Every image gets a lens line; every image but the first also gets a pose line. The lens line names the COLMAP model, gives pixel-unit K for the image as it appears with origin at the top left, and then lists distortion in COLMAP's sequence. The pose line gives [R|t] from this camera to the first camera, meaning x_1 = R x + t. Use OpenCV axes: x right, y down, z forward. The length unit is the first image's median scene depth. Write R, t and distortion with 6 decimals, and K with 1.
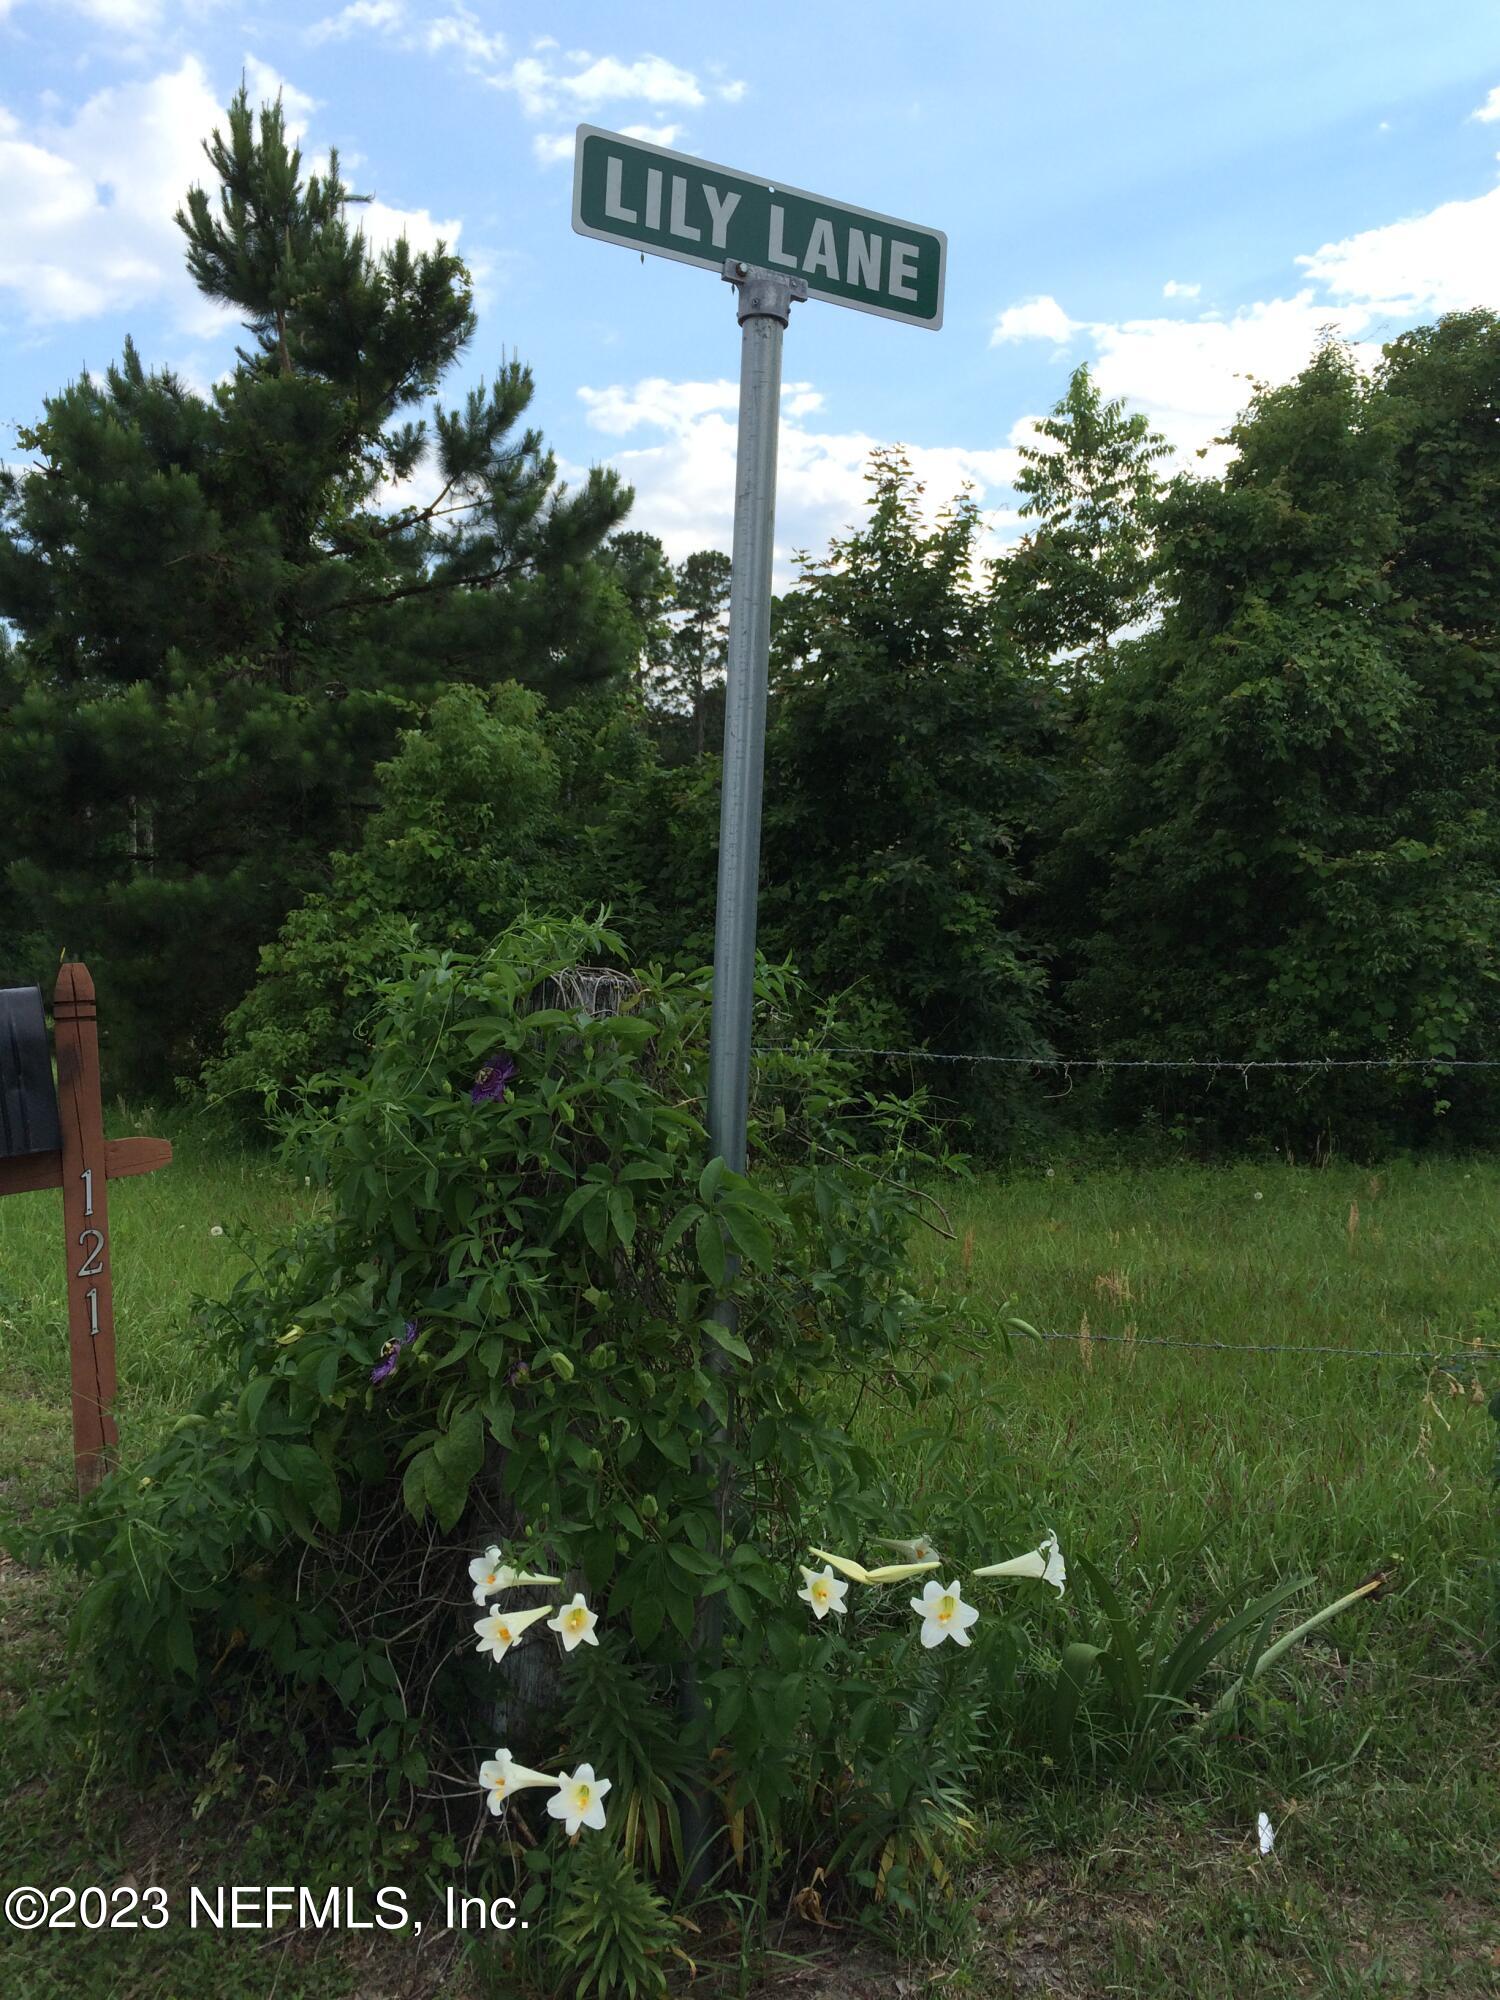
lens RADIAL K [[1681.5, 0, 753.8], [0, 1681.5, 1004.4], [0, 0, 1]] dist [0.055219, -0.014005]
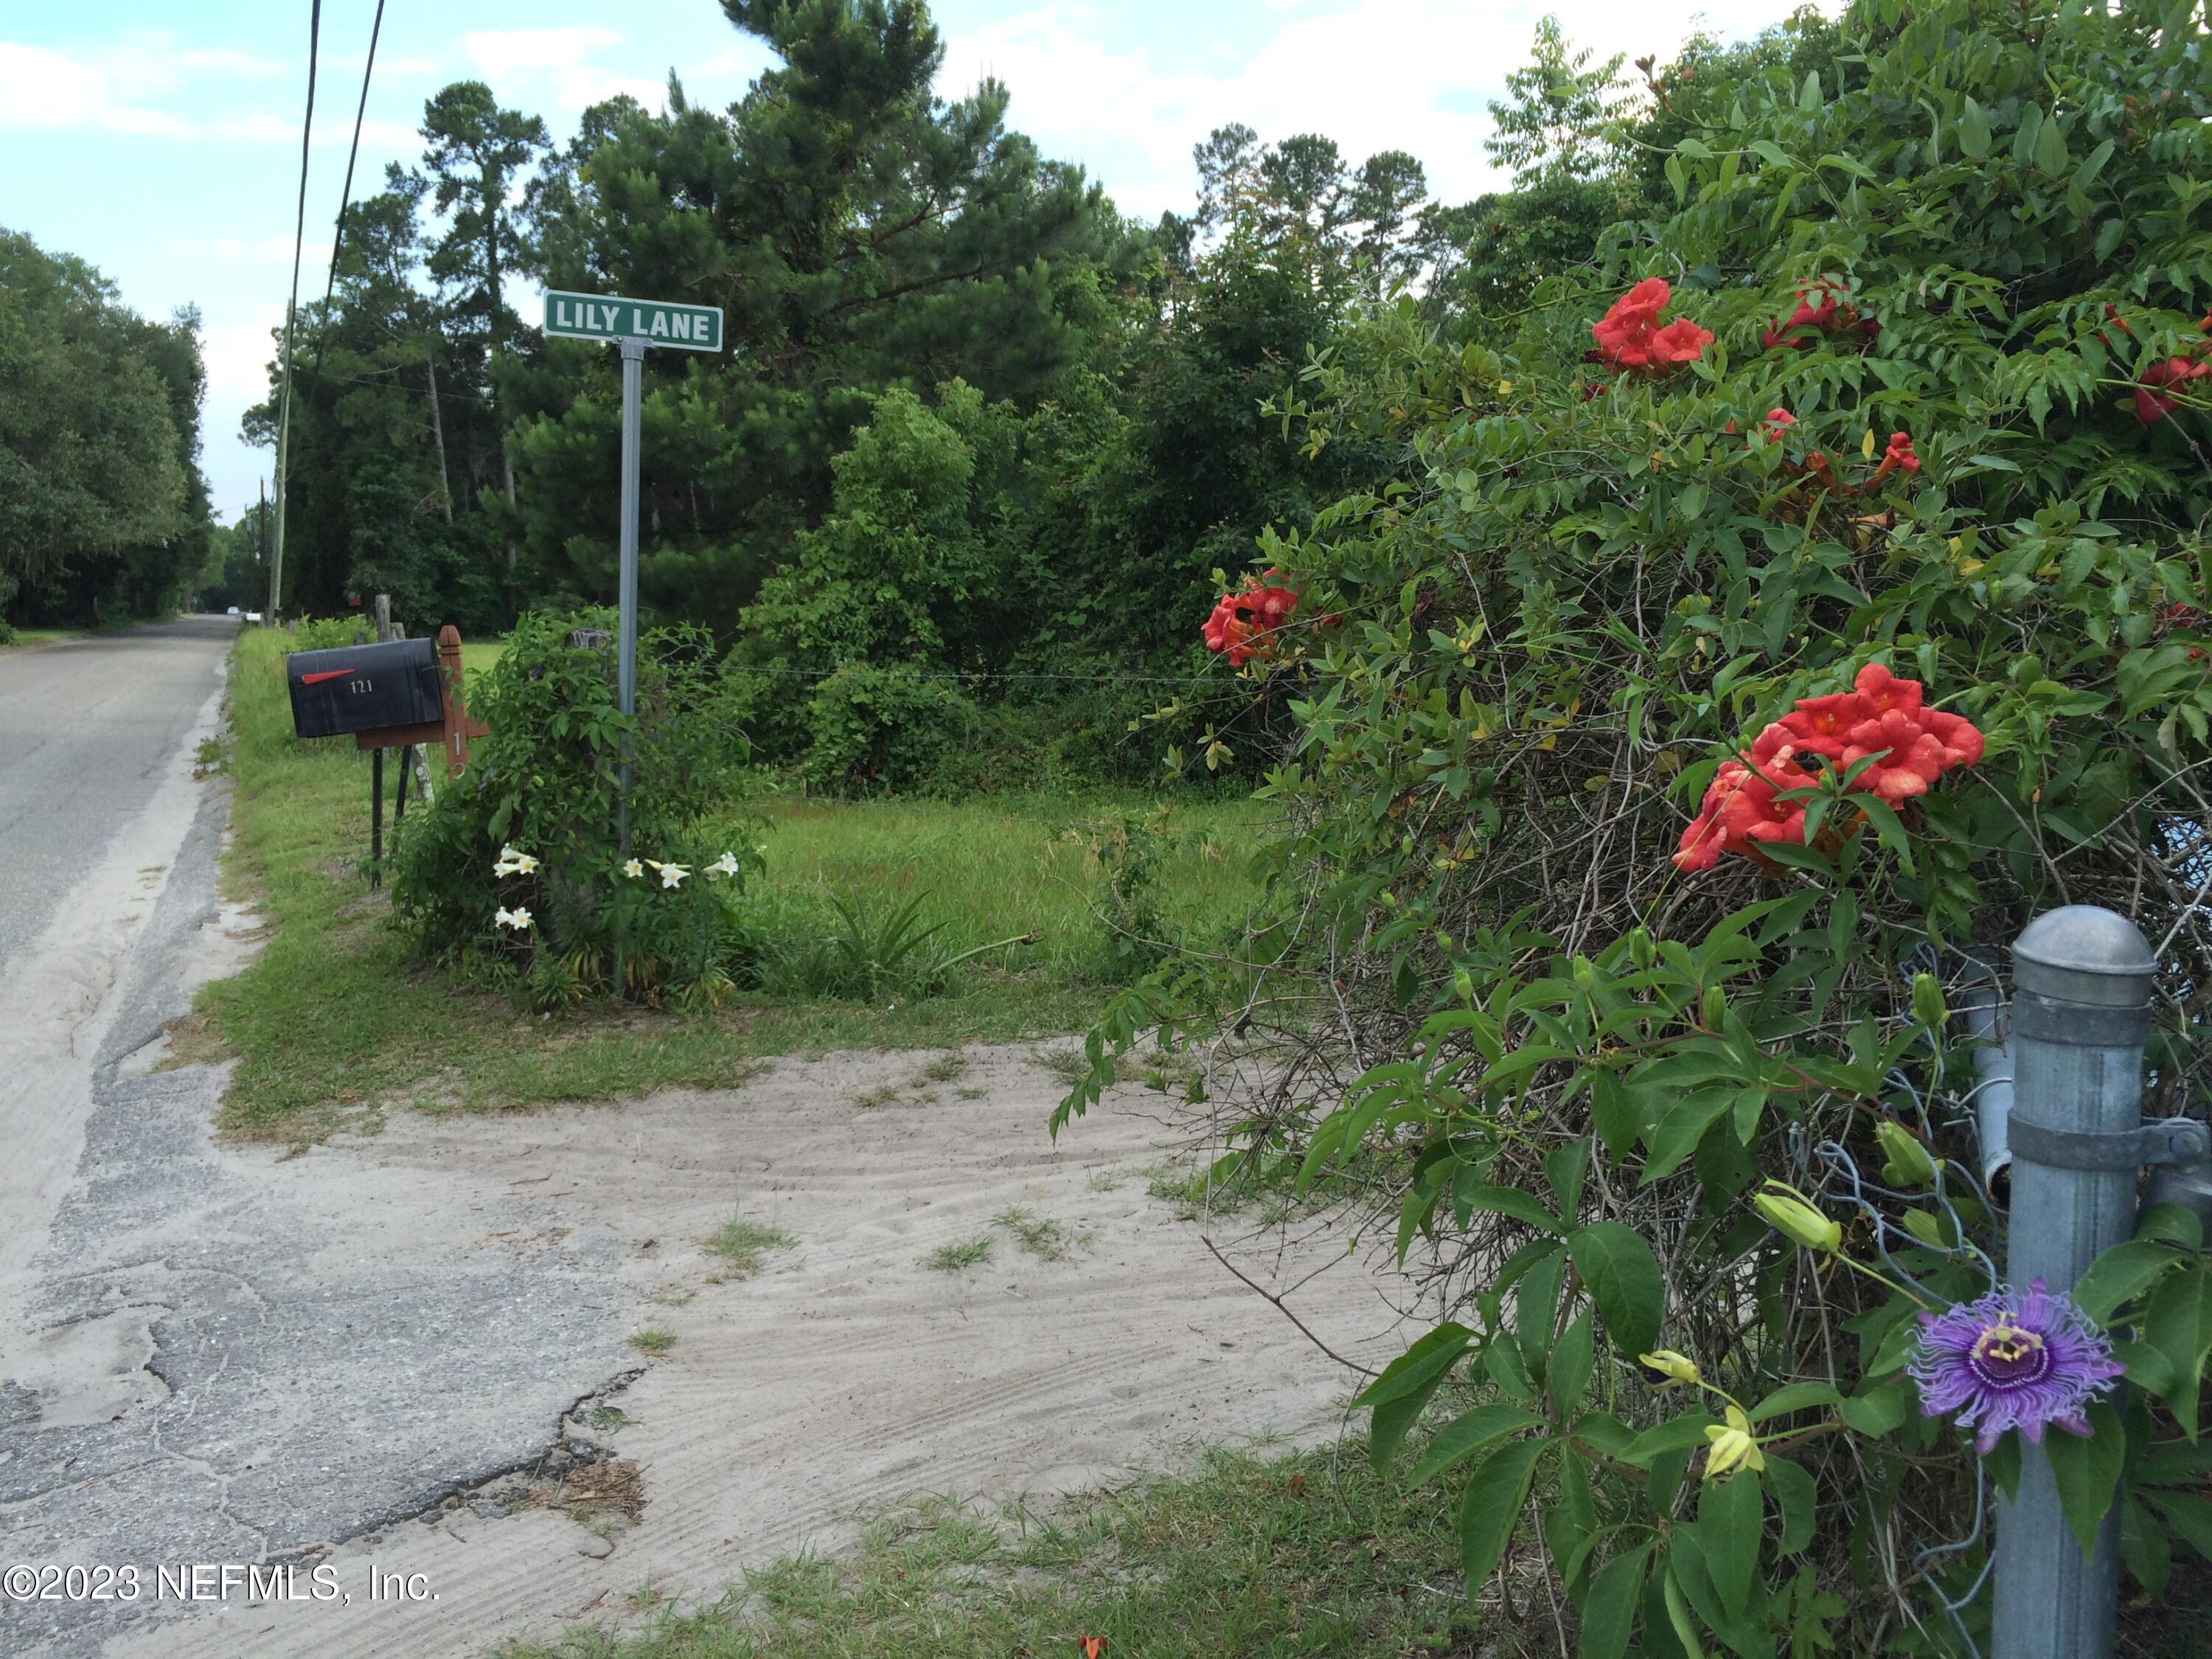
lens RADIAL K [[1859.7, 0, 1102.6], [0, 1859.7, 828.5], [0, 0, 1]] dist [0.055219, -0.014005]
pose [[0.980528, 0.019389, -0.195418, 0.234048], [-0.001949, 0.996026, 0.089043, 0.004563], [0.196367, -0.086928, 0.976669, -0.298529]]
